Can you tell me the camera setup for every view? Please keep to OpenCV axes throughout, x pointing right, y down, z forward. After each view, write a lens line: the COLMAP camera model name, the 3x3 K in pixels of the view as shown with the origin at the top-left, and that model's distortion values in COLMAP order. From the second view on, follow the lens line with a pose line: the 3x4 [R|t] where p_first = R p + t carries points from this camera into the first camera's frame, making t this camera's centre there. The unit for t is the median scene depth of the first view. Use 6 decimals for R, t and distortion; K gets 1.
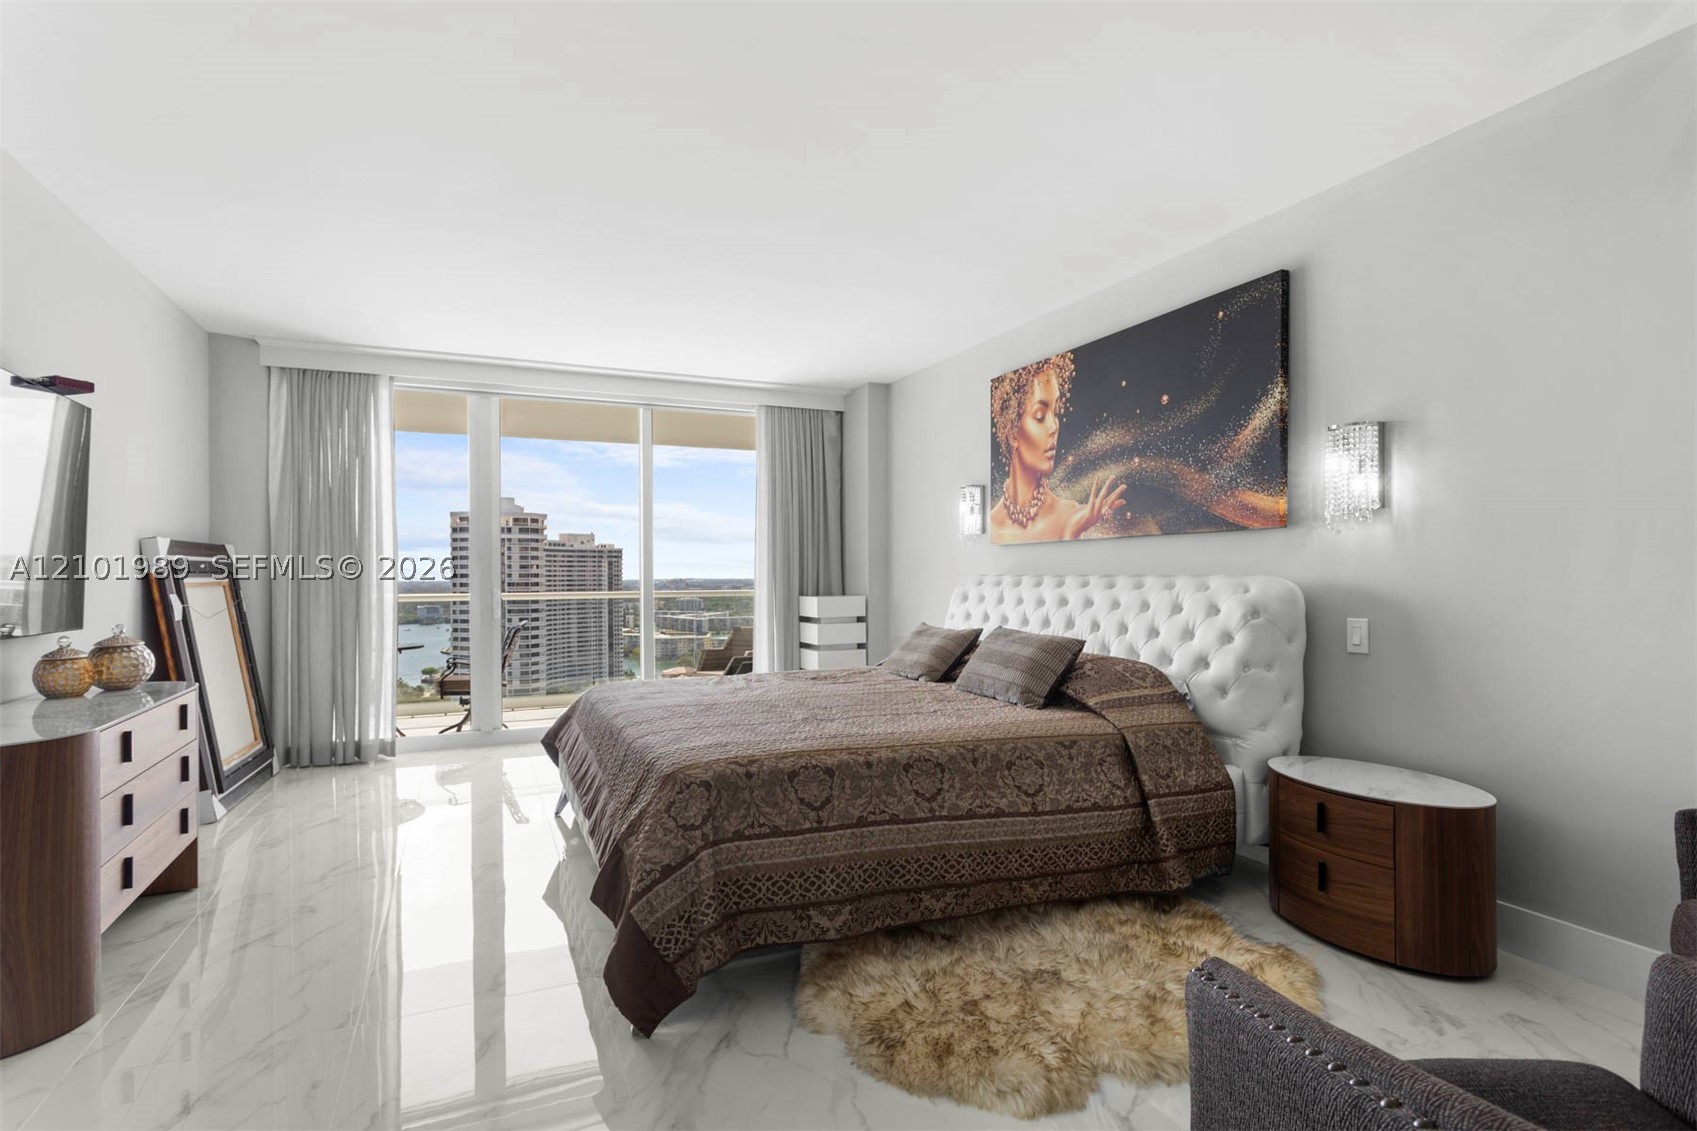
lens RADIAL K [[872.9, 0, 844.5], [0, 872.9, 574.8], [0, 0, 1]] dist [-0.004659, 0.000151]
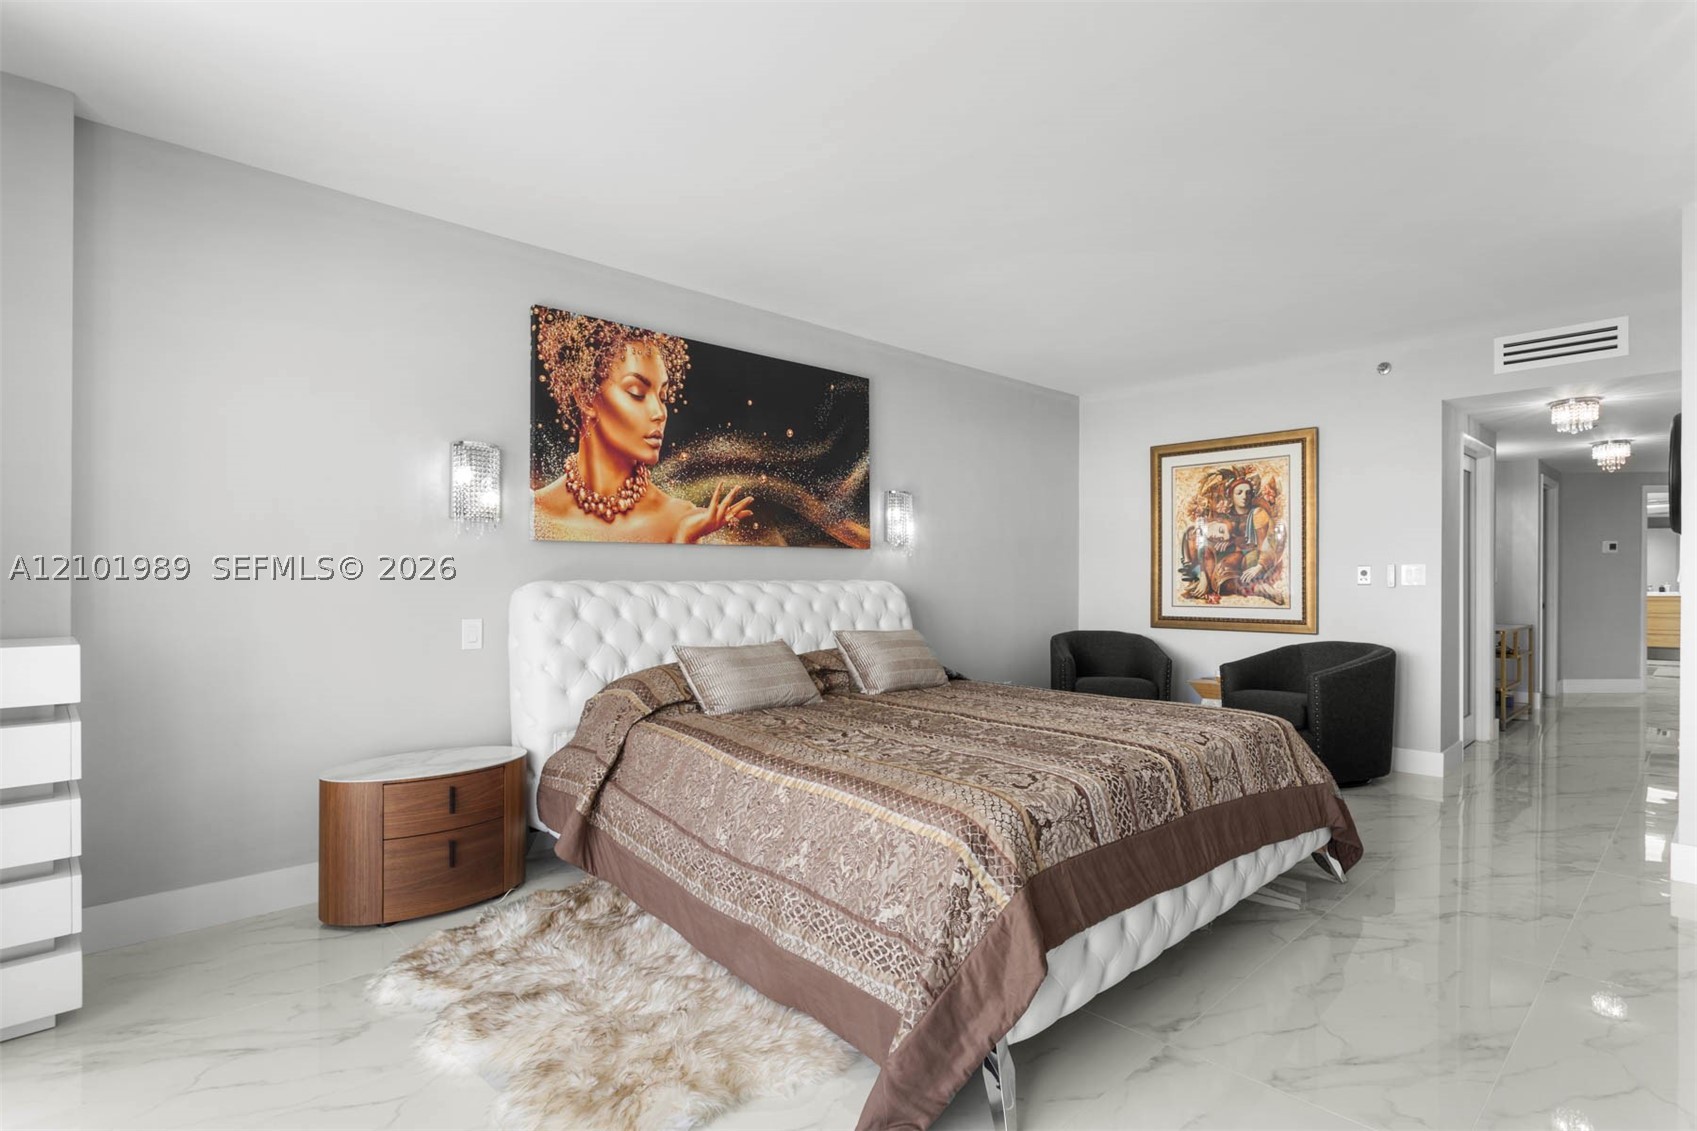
lens RADIAL K [[872.9, 0, 844.5], [0, 872.9, 574.8], [0, 0, 1]] dist [-0.004659, 0.000151]
pose [[-0.354294, 0.003621, 0.935127, -0.642091], [0.000579, 0.999993, -0.003653, -0.002824], [-0.935134, -0.000753, -0.354294, 1.125340]]
